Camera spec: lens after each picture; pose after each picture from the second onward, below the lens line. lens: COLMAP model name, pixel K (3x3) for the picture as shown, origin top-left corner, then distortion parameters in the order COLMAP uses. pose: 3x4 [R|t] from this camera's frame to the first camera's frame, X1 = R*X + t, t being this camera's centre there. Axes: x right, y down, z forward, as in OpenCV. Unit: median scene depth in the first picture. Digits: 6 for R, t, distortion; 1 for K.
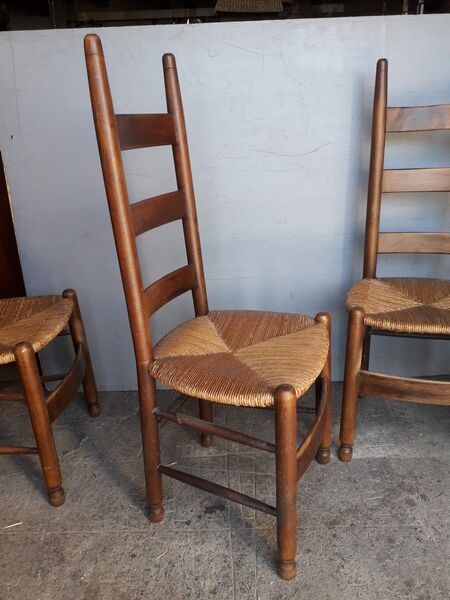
lens RADIAL K [[479.4, 0, 233.8], [0, 479.4, 298.9], [0, 0, 1]] dist [0.054559, -0.081144]
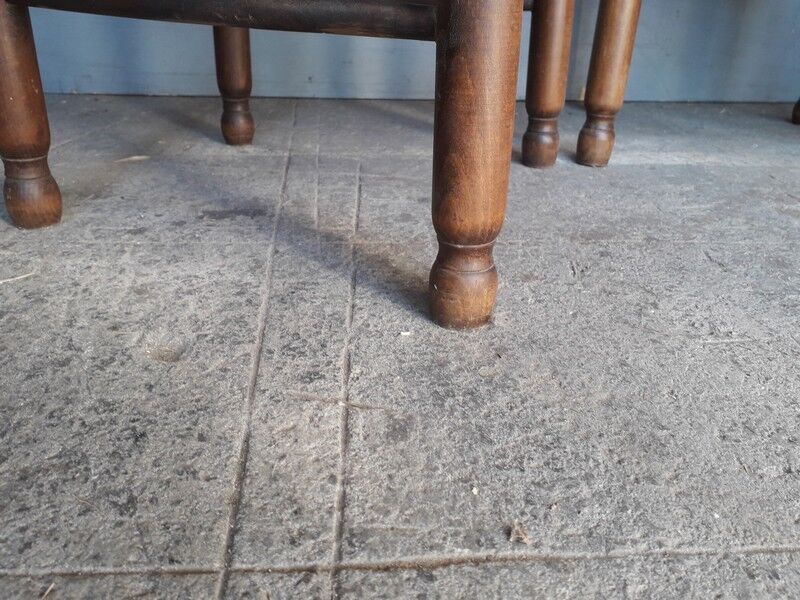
lens RADIAL K [[637.9, 0, 400.0], [0, 637.9, 300.0], [0, 0, 1]] dist [0.085212, -0.143403]
pose [[0.995704, 0.022825, 0.089736, 0.036780], [-0.031307, 0.995054, 0.094278, 0.452695], [-0.087141, -0.096682, 0.991493, 0.555700]]
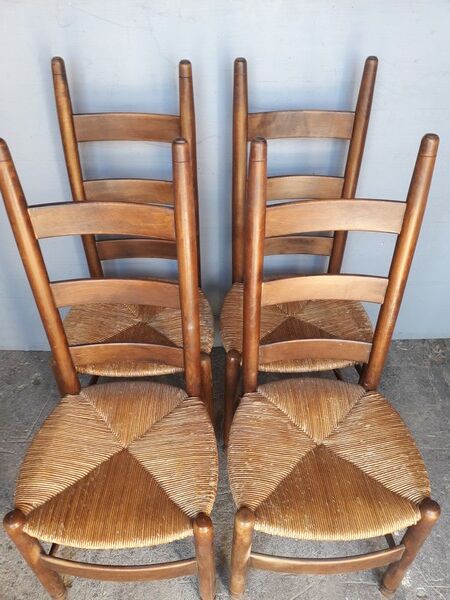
lens RADIAL K [[483.5, 0, 234.0], [0, 483.5, 291.3], [0, 0, 1]] dist [0.044825, -0.074376]
pose [[0.998663, 0.032164, 0.040476, 0.258369], [-0.045411, 0.919961, 0.389371, -0.511125], [-0.024713, -0.390689, 0.920191, 0.104020]]
